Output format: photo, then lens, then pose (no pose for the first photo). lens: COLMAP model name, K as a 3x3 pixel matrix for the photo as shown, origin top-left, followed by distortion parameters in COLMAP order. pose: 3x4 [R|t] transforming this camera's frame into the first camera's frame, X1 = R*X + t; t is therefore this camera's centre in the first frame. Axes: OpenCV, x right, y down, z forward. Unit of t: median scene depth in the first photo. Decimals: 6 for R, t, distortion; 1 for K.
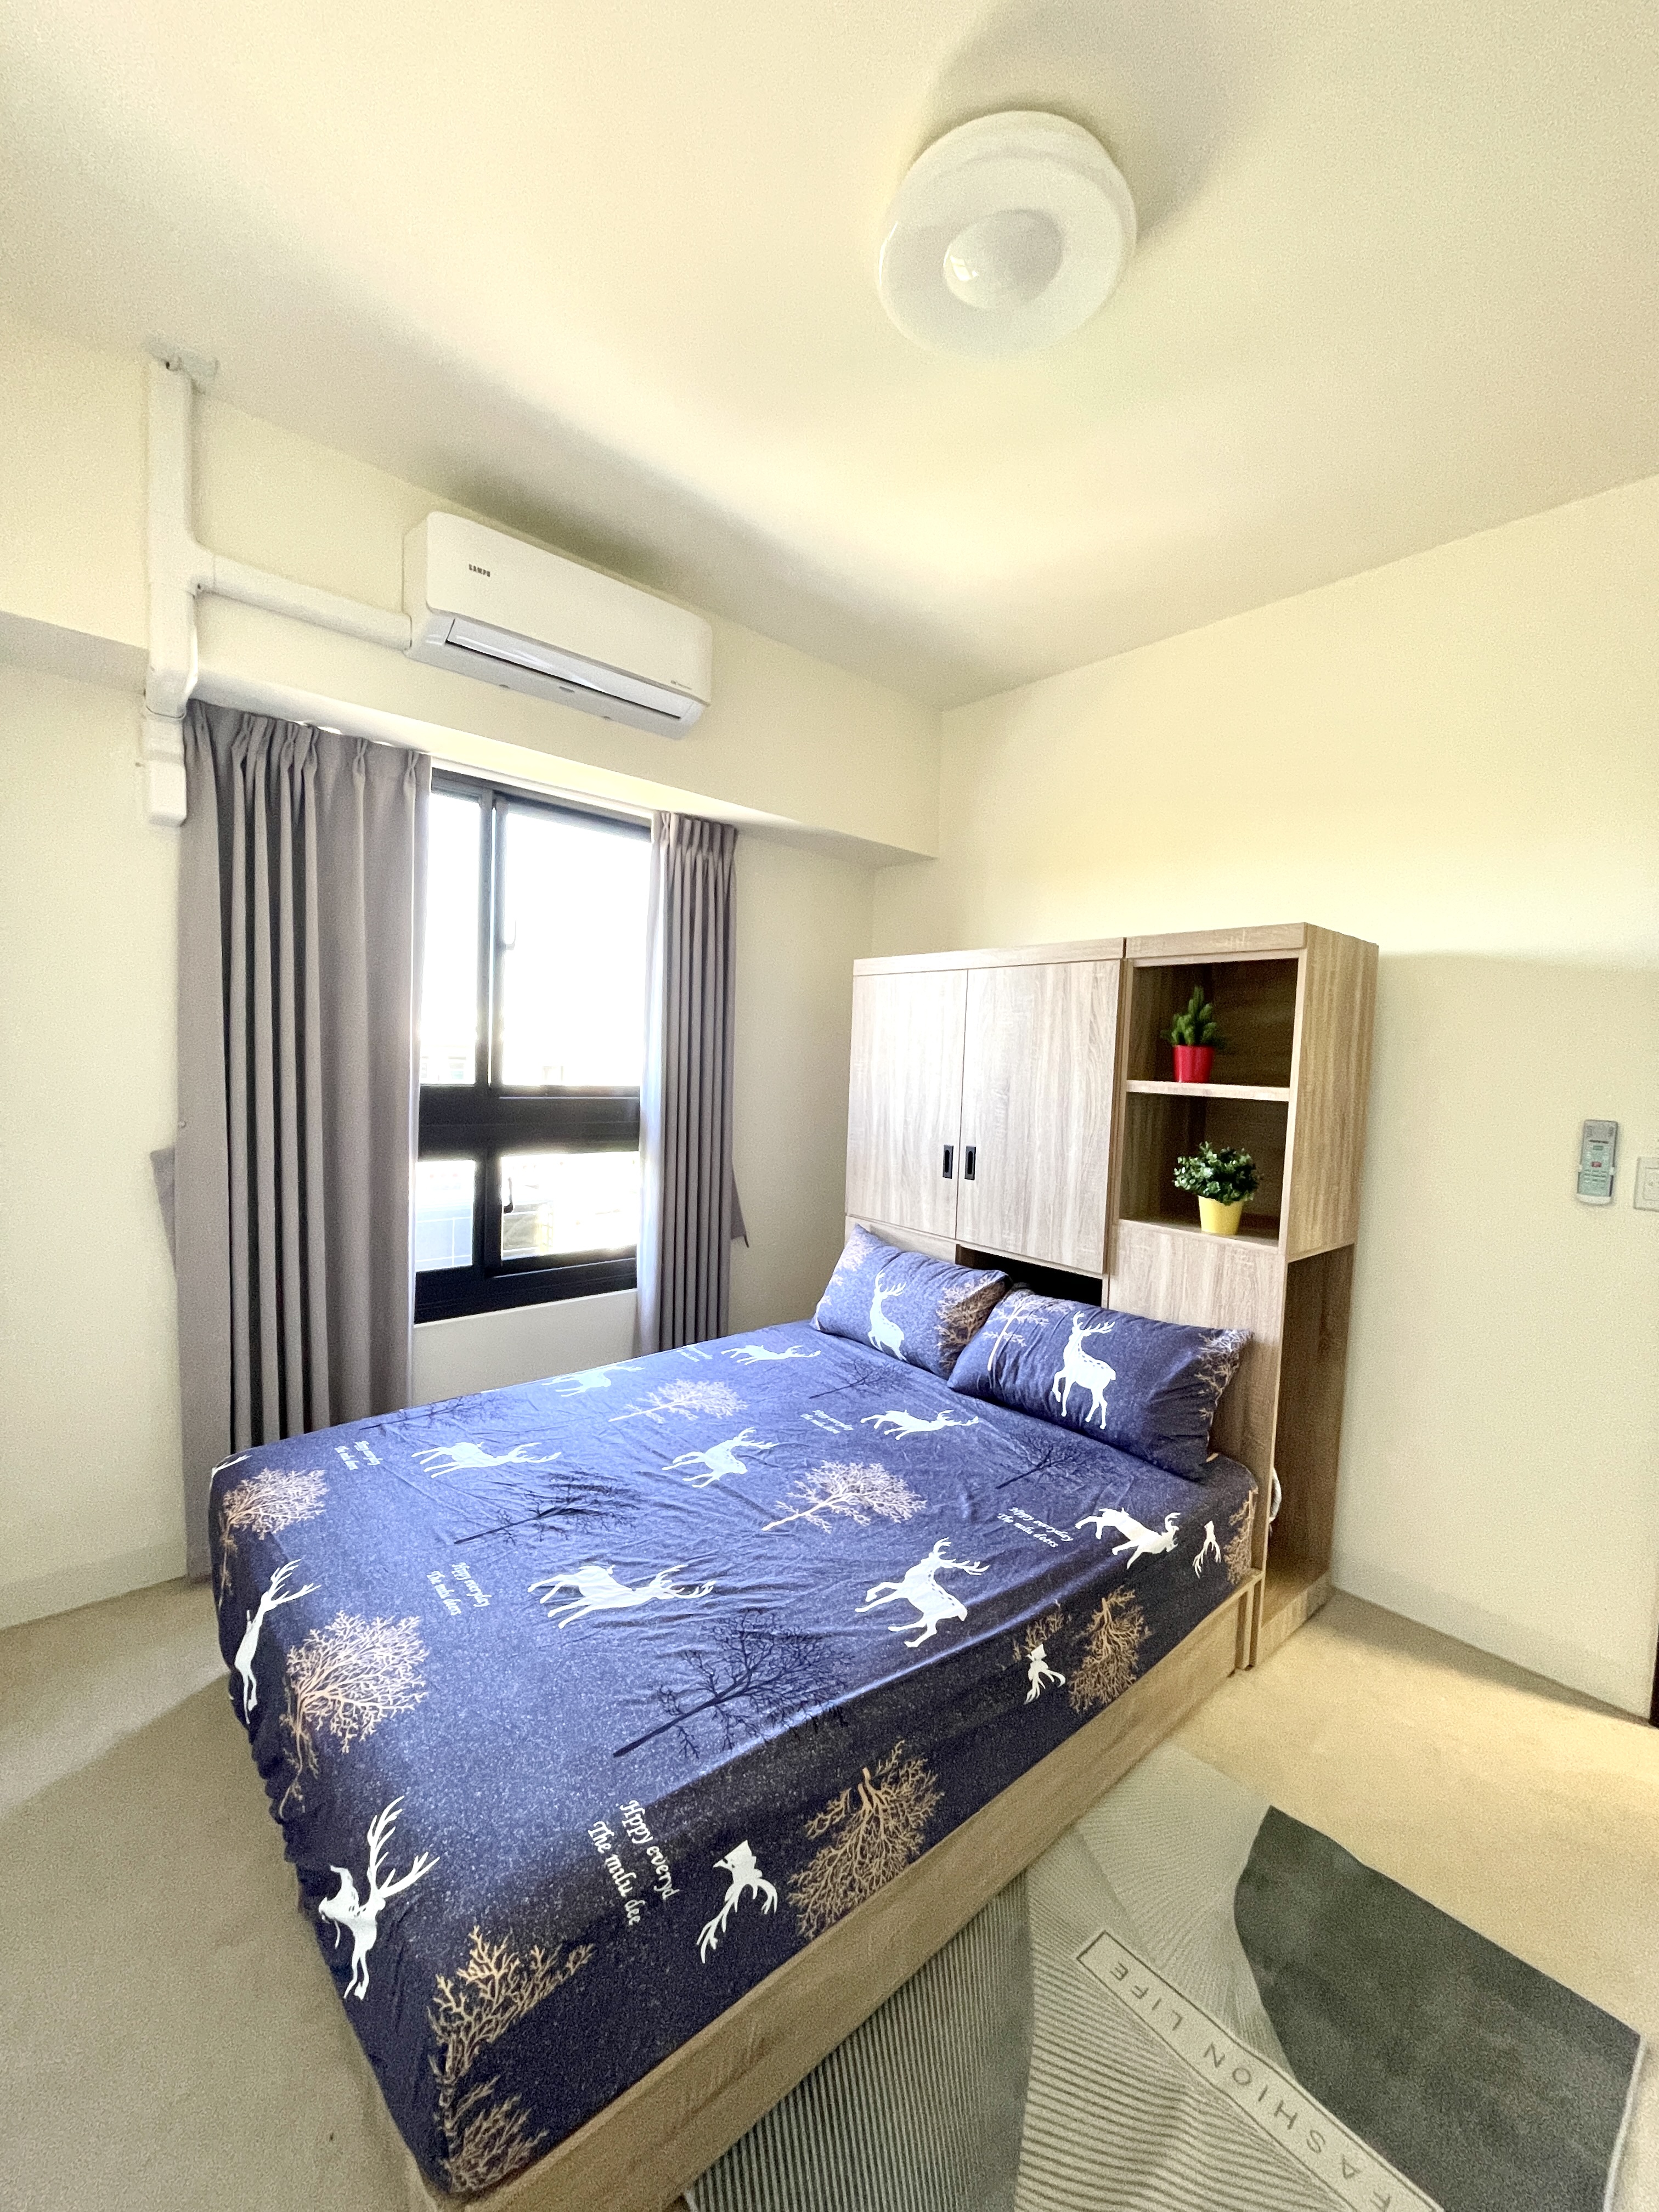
lens RADIAL K [[890.5, 0, 825.8], [0, 890.5, 1127.3], [0, 0, 1]] dist [-0.002893, 0.000279]
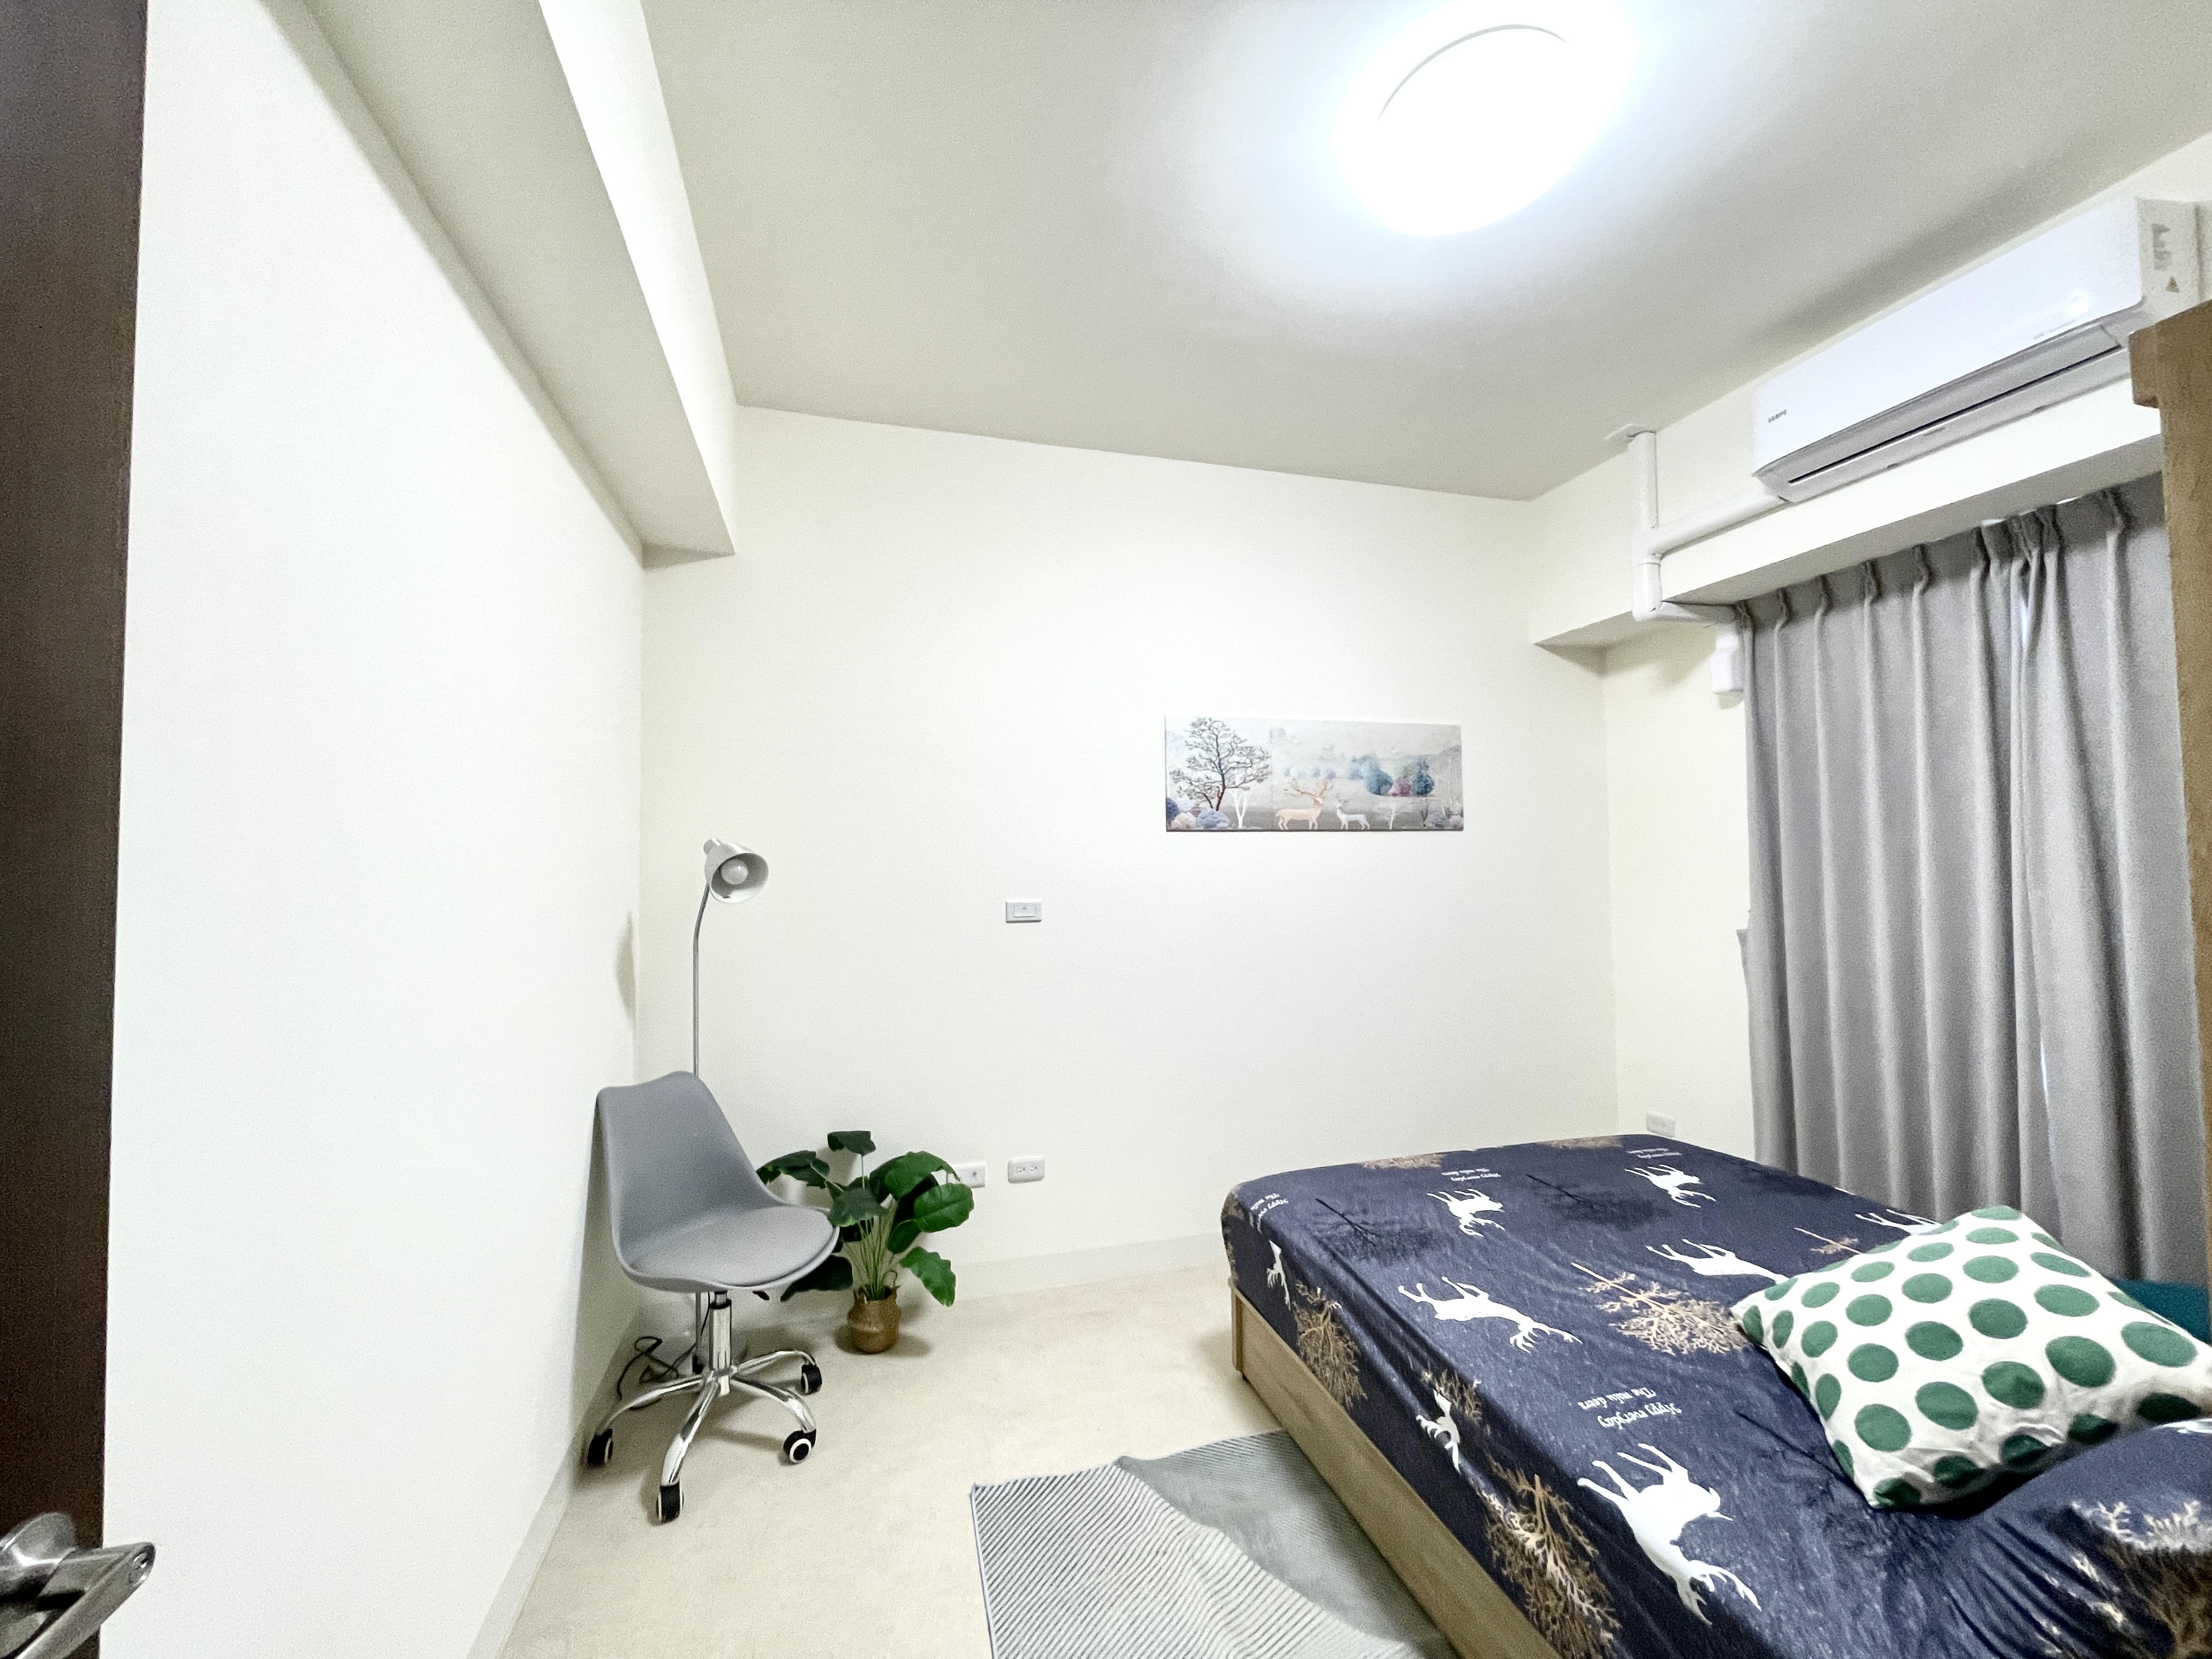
lens RADIAL K [[890.5, 0, 1099.7], [0, 890.5, 835.4], [0, 0, 1]] dist [-0.002893, 0.000279]
pose [[-0.423848, -0.071089, -0.902939, 1.249056], [-0.078978, 0.996019, -0.041344, 0.020407], [0.902283, 0.053789, -0.427775, 0.948105]]
